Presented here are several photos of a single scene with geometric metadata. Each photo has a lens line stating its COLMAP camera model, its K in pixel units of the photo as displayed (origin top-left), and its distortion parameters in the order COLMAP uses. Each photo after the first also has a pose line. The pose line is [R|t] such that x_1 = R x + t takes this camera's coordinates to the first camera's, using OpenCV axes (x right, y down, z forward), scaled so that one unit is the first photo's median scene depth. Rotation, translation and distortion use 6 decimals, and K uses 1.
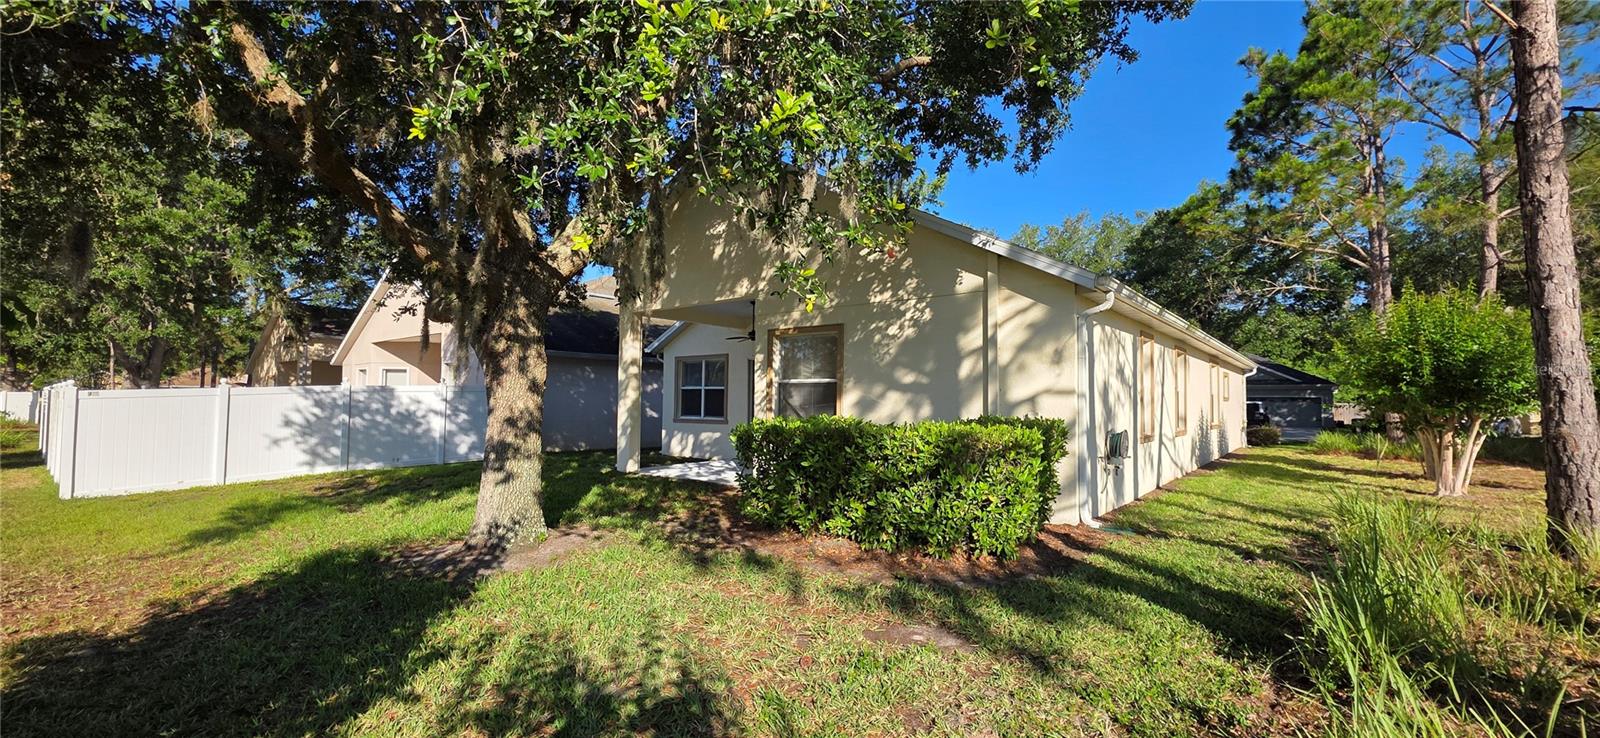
lens RADIAL K [[641.0, 0, 803.8], [0, 641.0, 374.4], [0, 0, 1]] dist [0.003722, -0.001178]
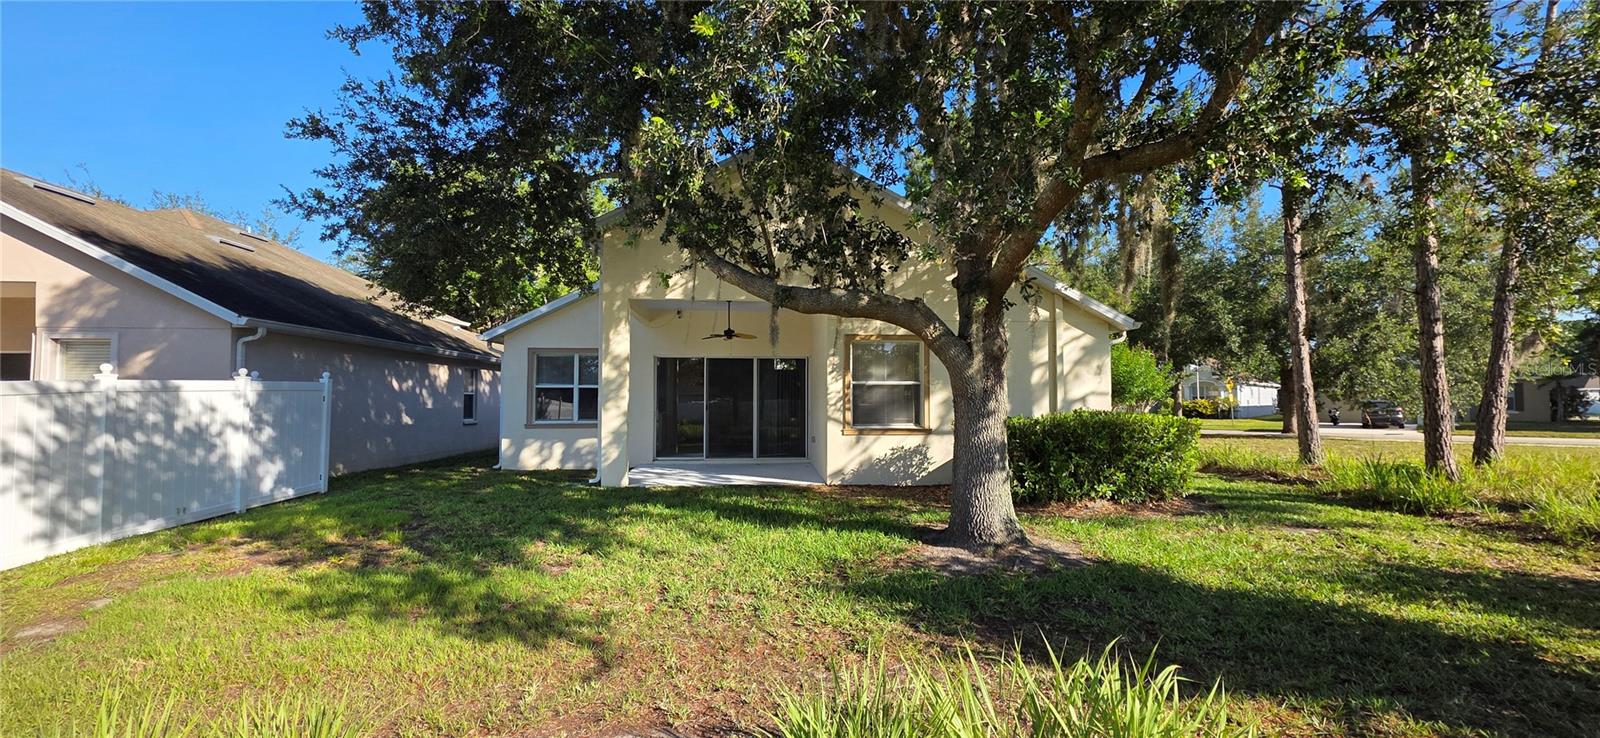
lens RADIAL K [[641.0, 0, 809.0], [0, 641.0, 371.8], [0, 0, 1]] dist [0.003722, -0.001178]
pose [[0.722290, 0.021260, 0.691264, -0.697675], [-0.021289, 0.999737, -0.008502, 0.002358], [-0.691263, -0.008575, 0.722553, 0.227358]]
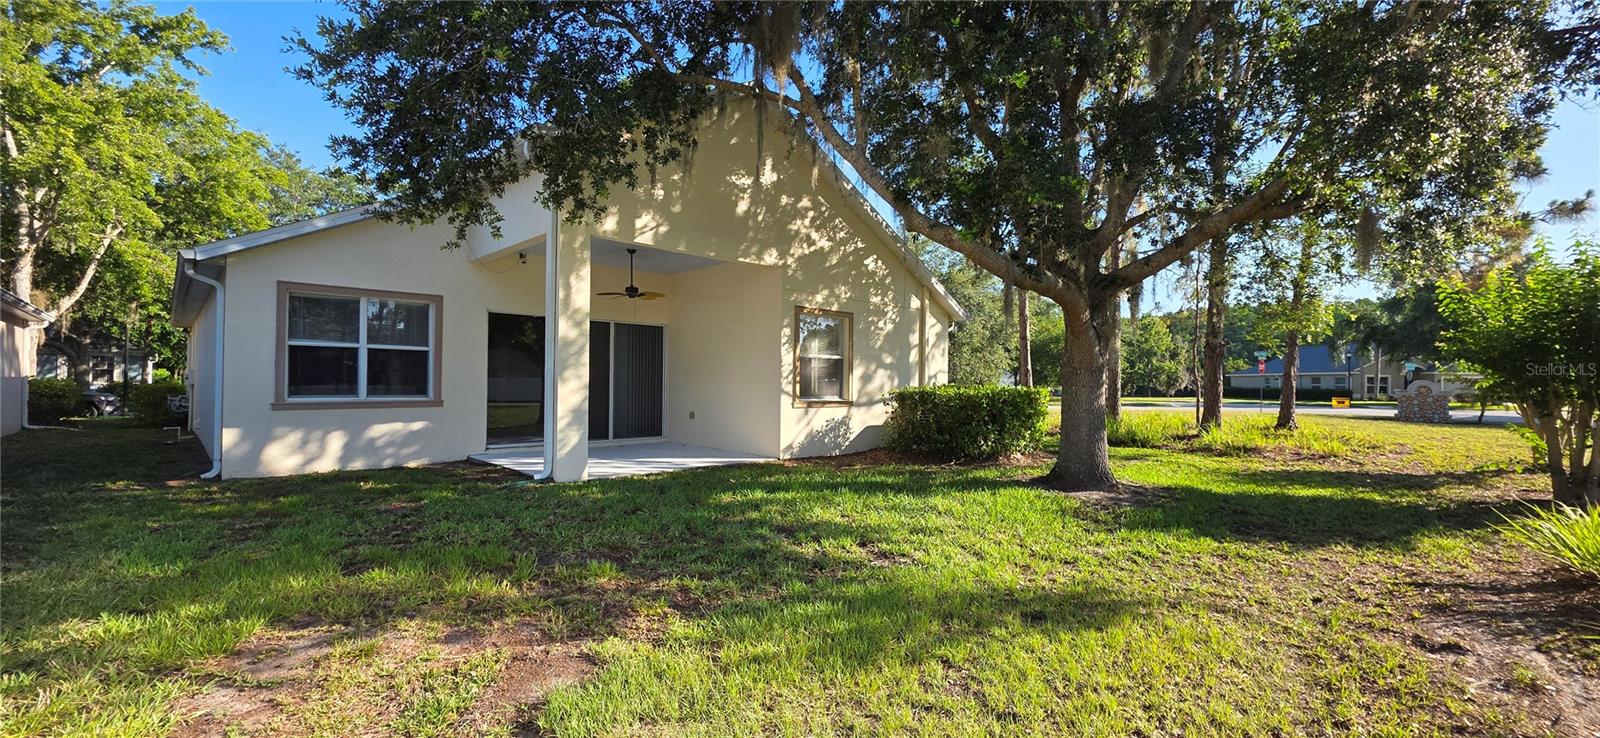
lens RADIAL K [[641.0, 0, 804.8], [0, 641.0, 379.0], [0, 0, 1]] dist [0.003722, -0.001178]
pose [[0.101491, -0.002333, 0.994834, -0.916502], [-0.048921, 0.998776, 0.007333, 0.034066], [-0.993633, -0.049412, 0.101253, 0.731582]]
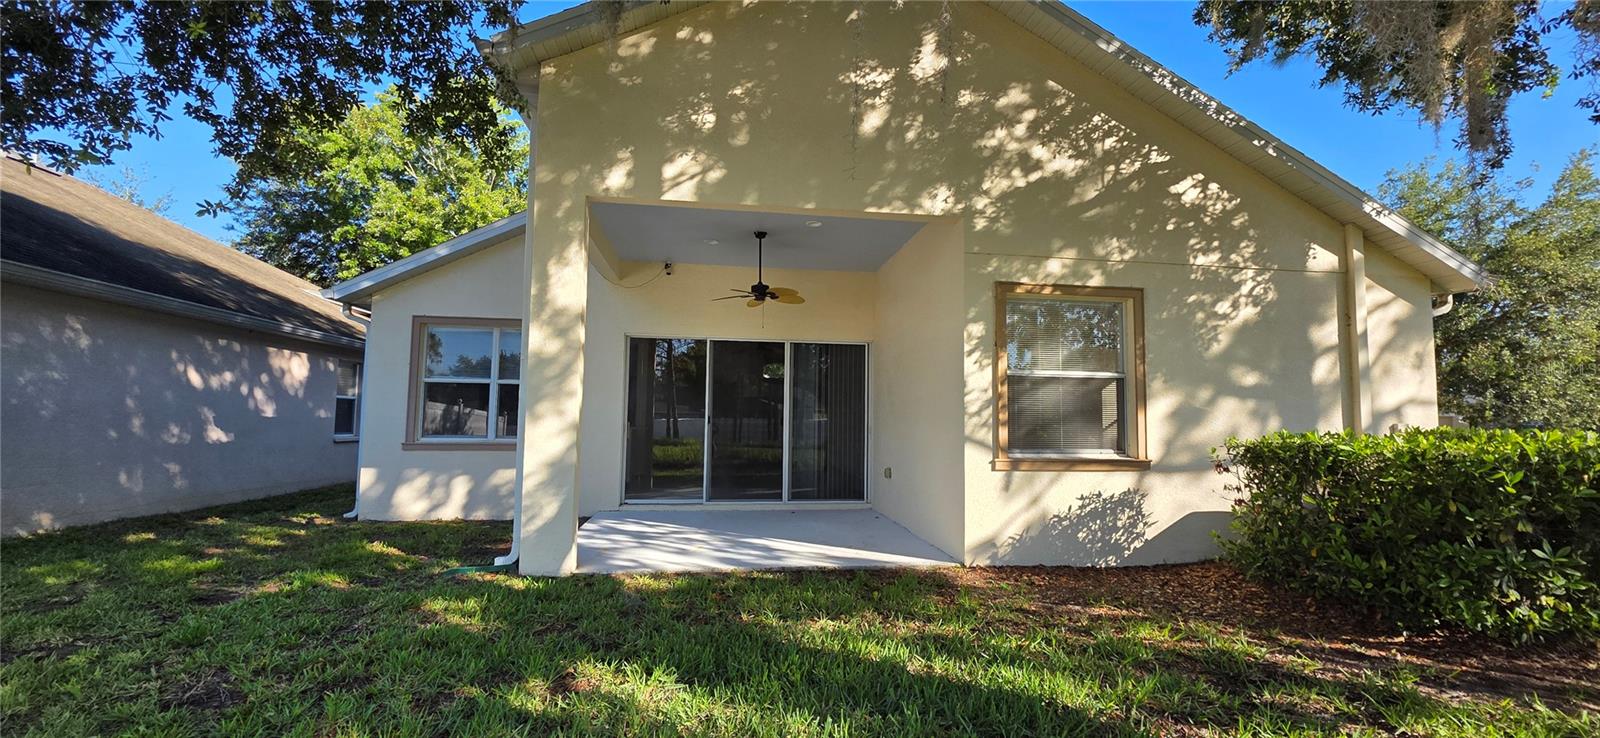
lens RADIAL K [[641.0, 0, 807.4], [0, 641.0, 378.2], [0, 0, 1]] dist [0.003722, -0.001178]
pose [[0.677062, 0.050423, 0.734197, -0.489562], [-0.036147, 0.998724, -0.035255, 0.034524], [-0.735038, -0.002669, 0.678021, 0.616787]]
